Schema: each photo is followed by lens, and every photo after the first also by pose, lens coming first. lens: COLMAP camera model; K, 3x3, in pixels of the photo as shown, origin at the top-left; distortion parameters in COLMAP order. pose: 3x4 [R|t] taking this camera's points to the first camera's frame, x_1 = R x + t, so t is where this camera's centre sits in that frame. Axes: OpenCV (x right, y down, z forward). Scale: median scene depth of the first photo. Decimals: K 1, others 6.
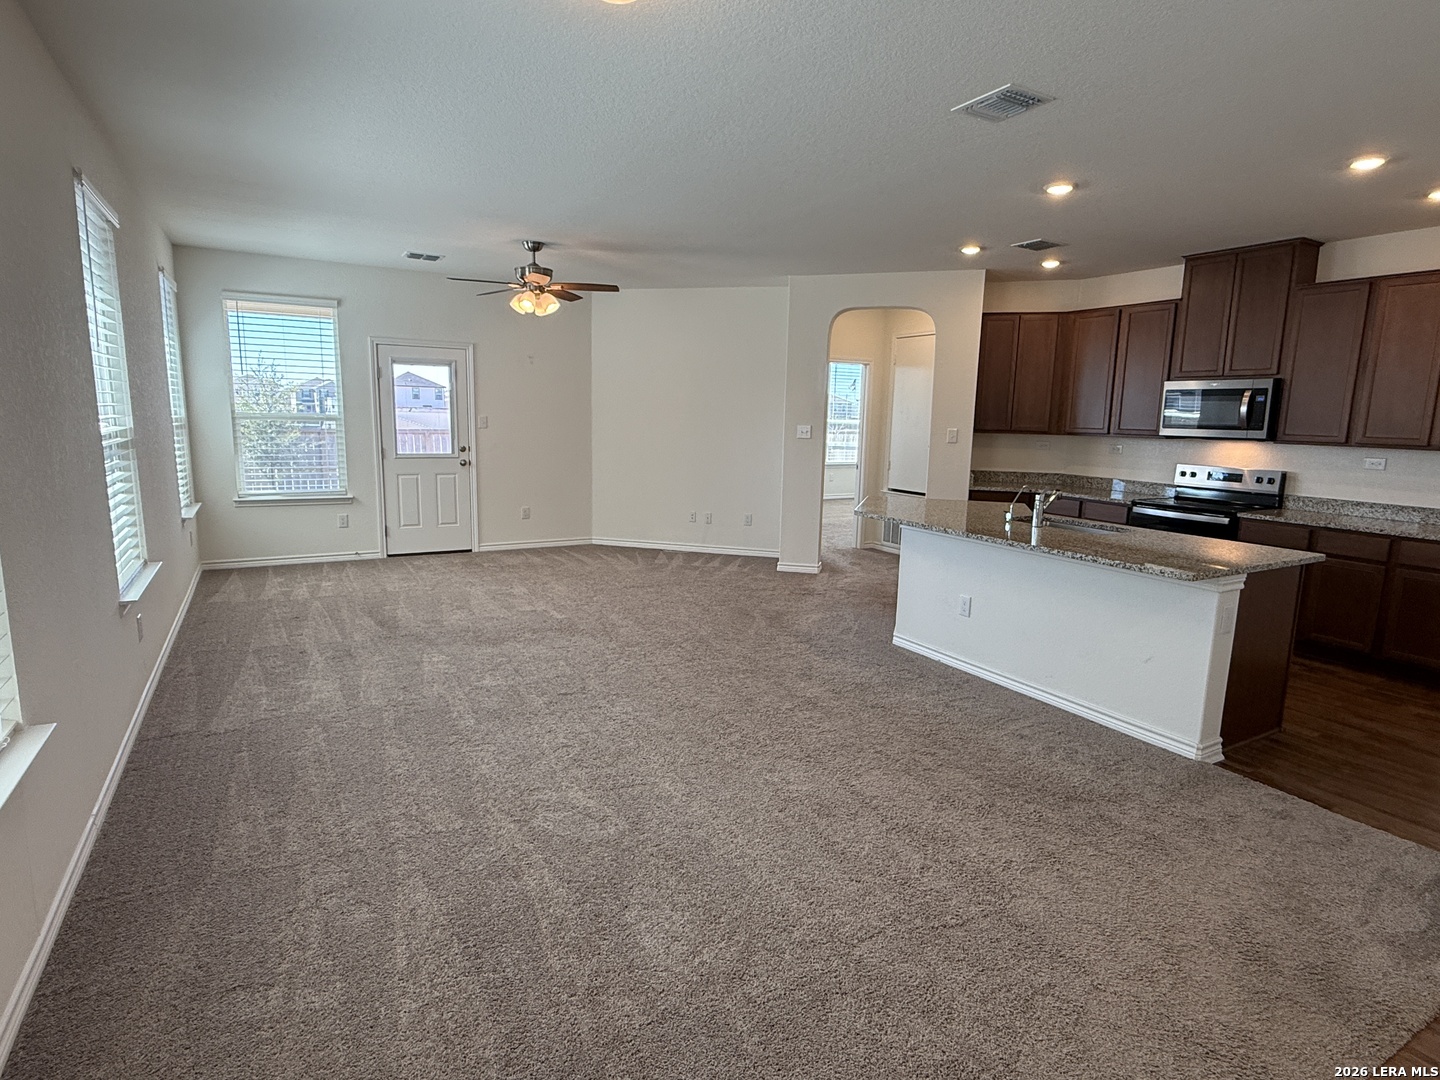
lens RADIAL K [[760.6, 0, 720.0], [0, 760.6, 540.0], [0, 0, 1]] dist [0.001983, -0.000147]
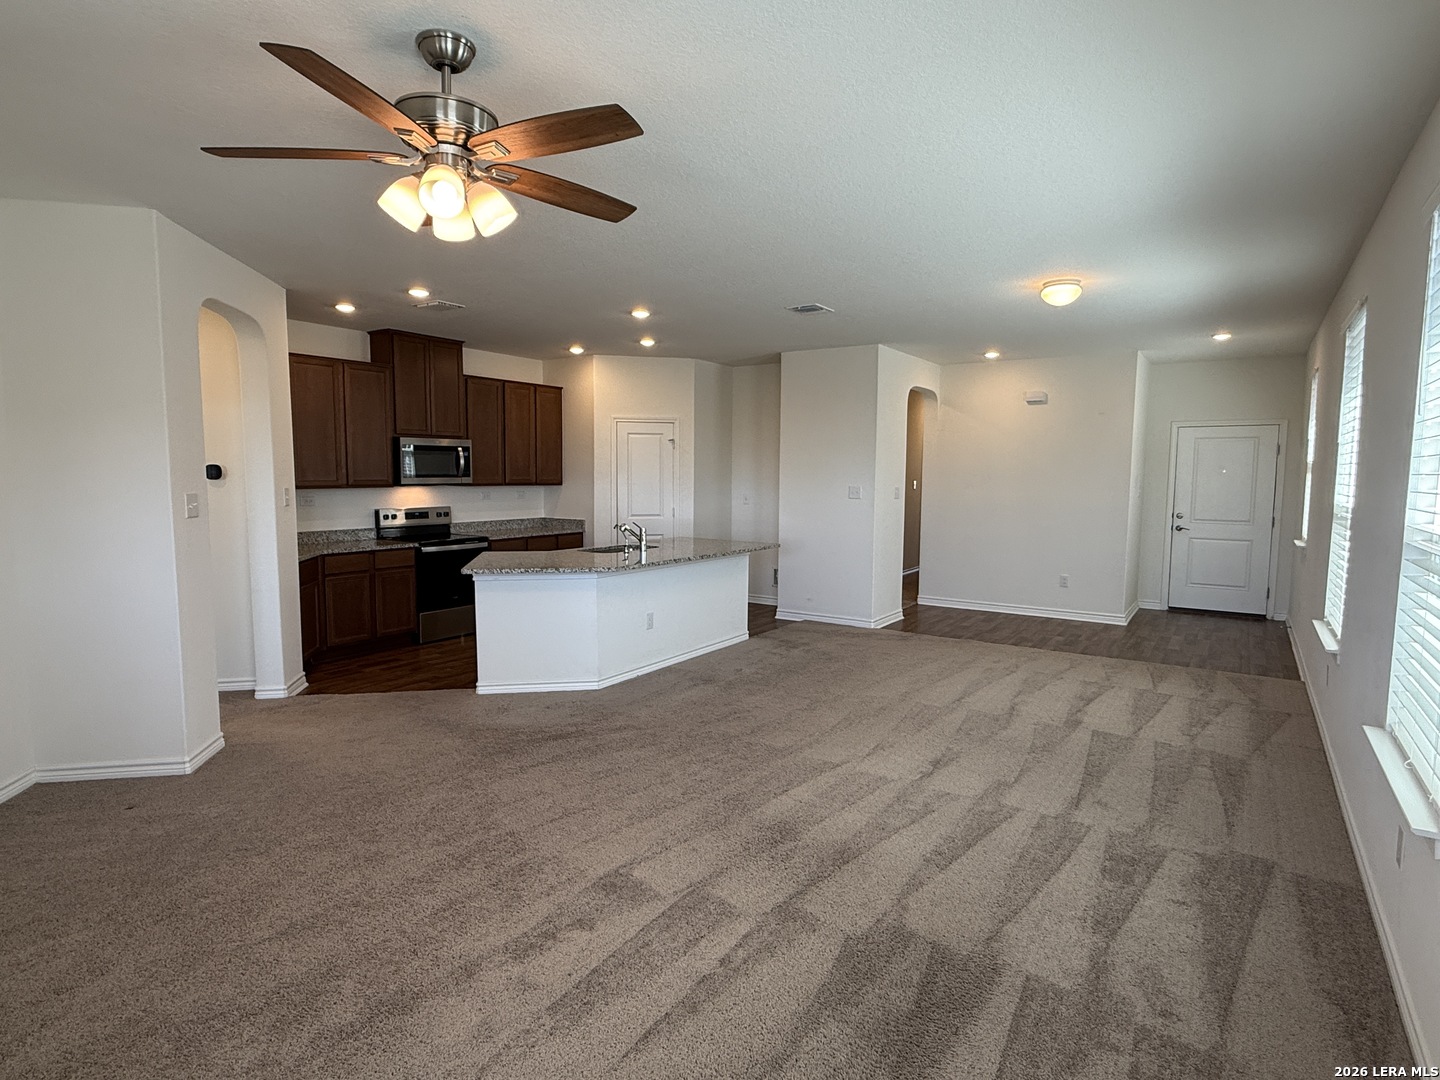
lens RADIAL K [[760.6, 0, 720.0], [0, 760.6, 540.0], [0, 0, 1]] dist [0.001983, -0.000147]
pose [[-0.444231, -0.110148, 0.889115, -0.685856], [0.128581, 0.974301, 0.184944, -0.214825], [-0.886637, 0.196481, -0.418652, 1.115189]]
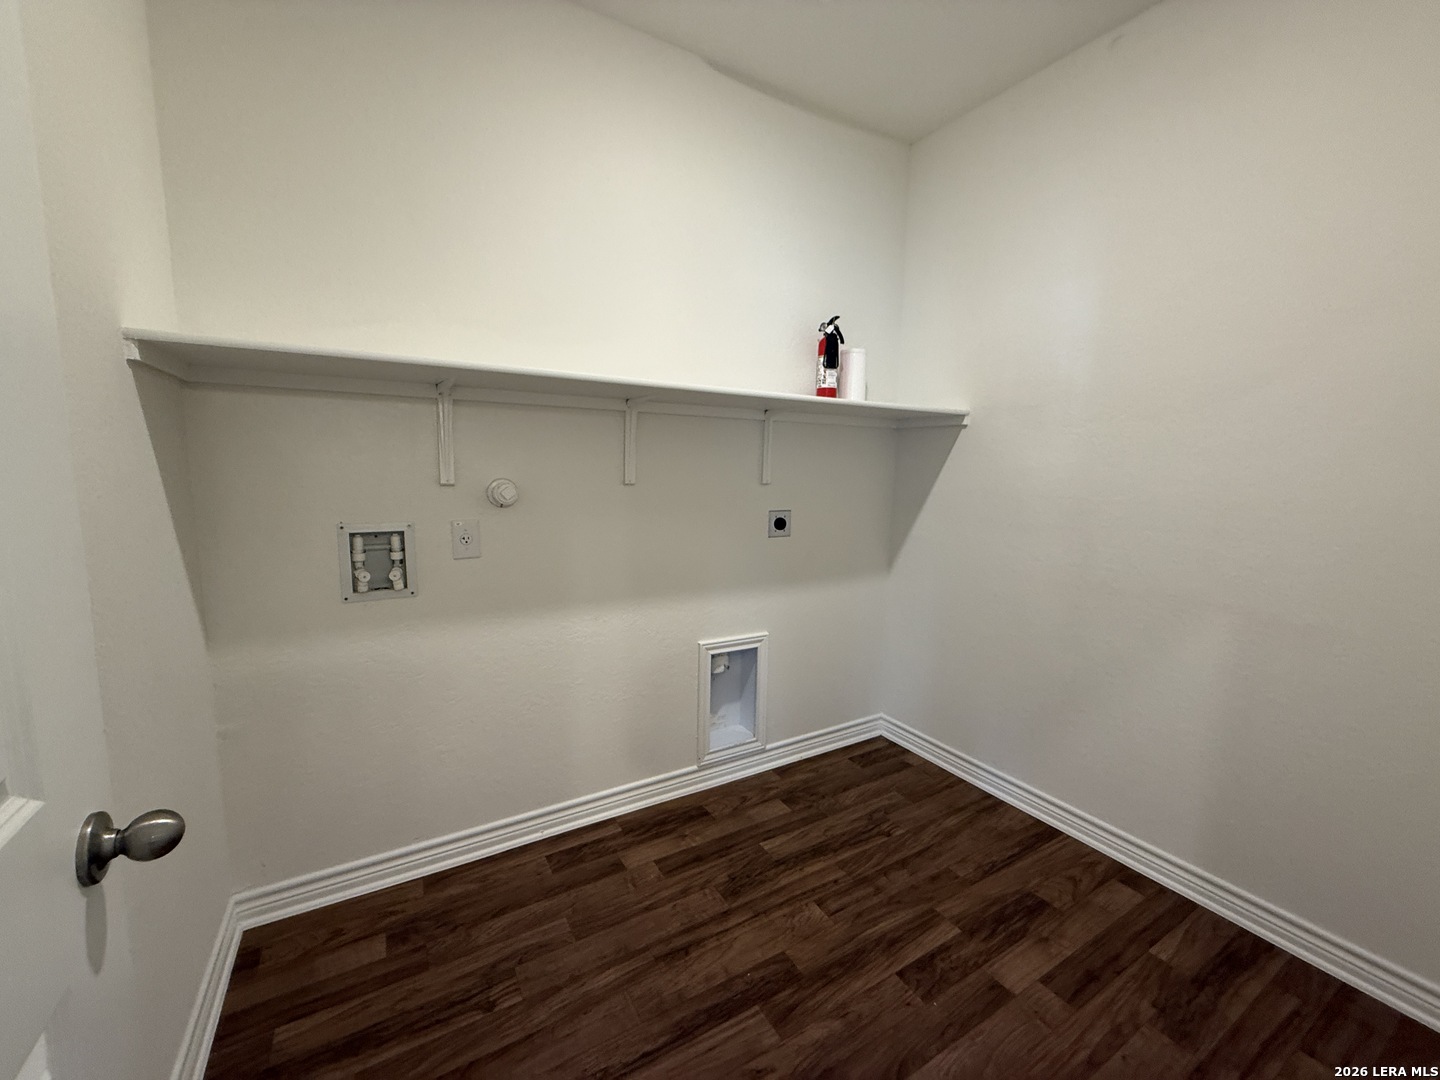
lens RADIAL K [[576.9, 0, 720.0], [0, 576.9, 540.0], [0, 0, 1]] dist [0.054993, 0.000014]
pose [[-0.024994, -0.134591, 0.990586, 0.545940], [0.150973, 0.979023, 0.136829, -0.097466], [-0.988222, 0.152971, -0.004150, 1.036113]]
